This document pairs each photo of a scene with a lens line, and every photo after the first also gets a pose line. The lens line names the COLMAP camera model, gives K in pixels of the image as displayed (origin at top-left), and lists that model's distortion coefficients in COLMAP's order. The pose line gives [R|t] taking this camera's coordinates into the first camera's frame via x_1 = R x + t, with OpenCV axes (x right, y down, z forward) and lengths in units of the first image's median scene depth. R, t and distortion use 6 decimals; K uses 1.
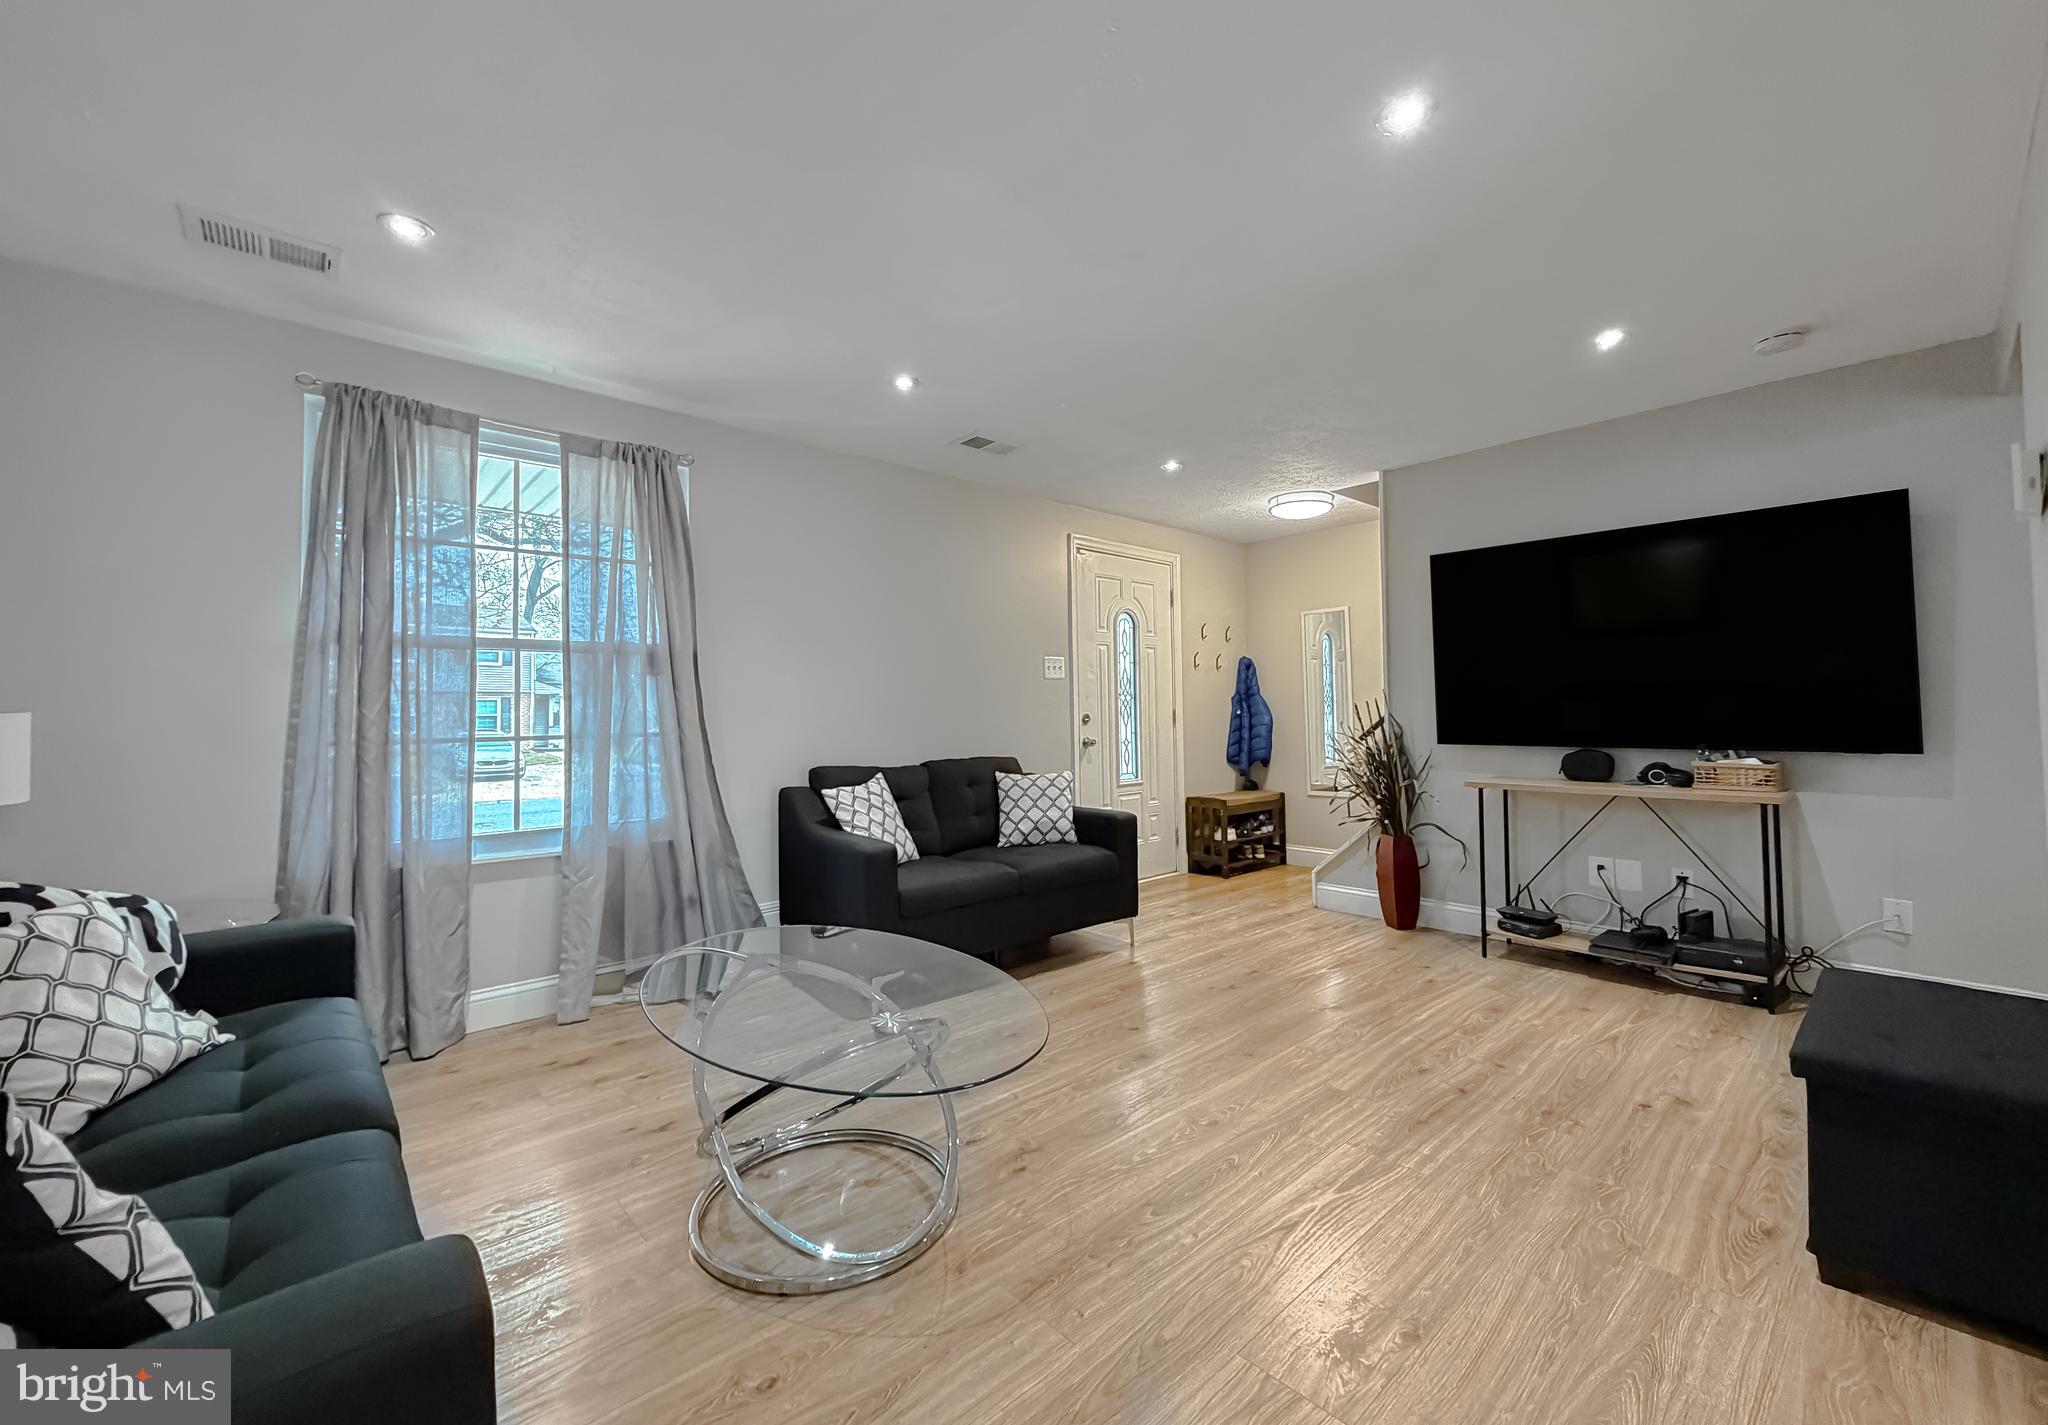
lens RADIAL K [[827.3, 0, 1013.1], [0, 827.3, 696.2], [0, 0, 1]] dist [-0.001481, -0.000190]
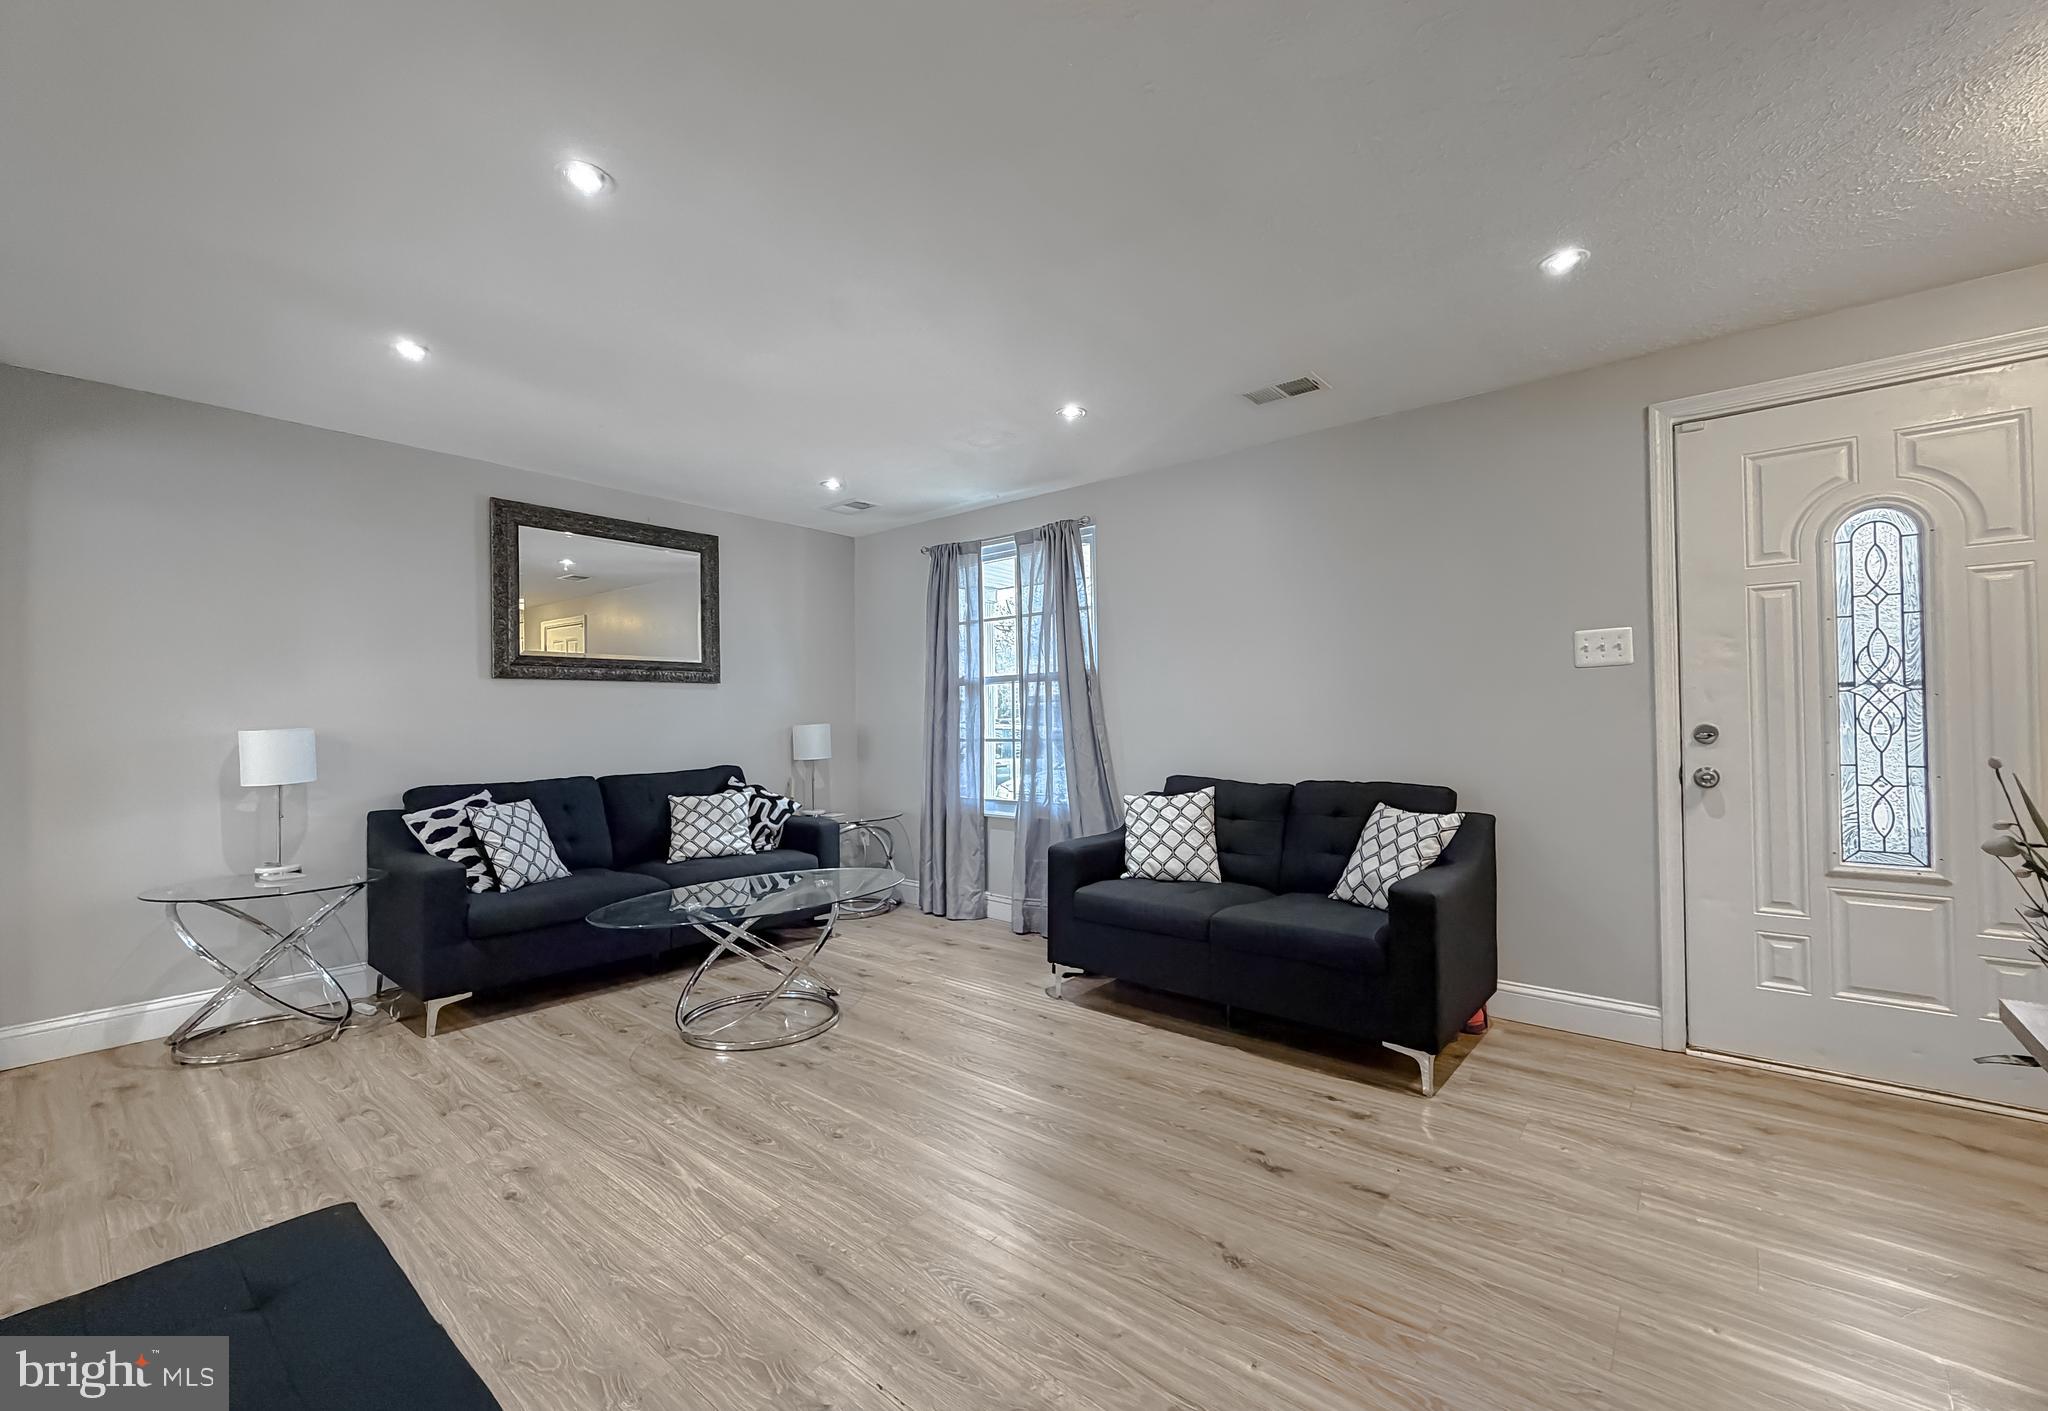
lens RADIAL K [[827.3, 0, 1009.9], [0, 827.3, 711.0], [0, 0, 1]] dist [-0.001481, -0.000190]
pose [[0.141645, -0.006465, -0.989896, 0.974096], [0.029950, 0.999549, -0.002243, 0.001659], [0.989464, -0.029329, 0.141774, 0.820704]]
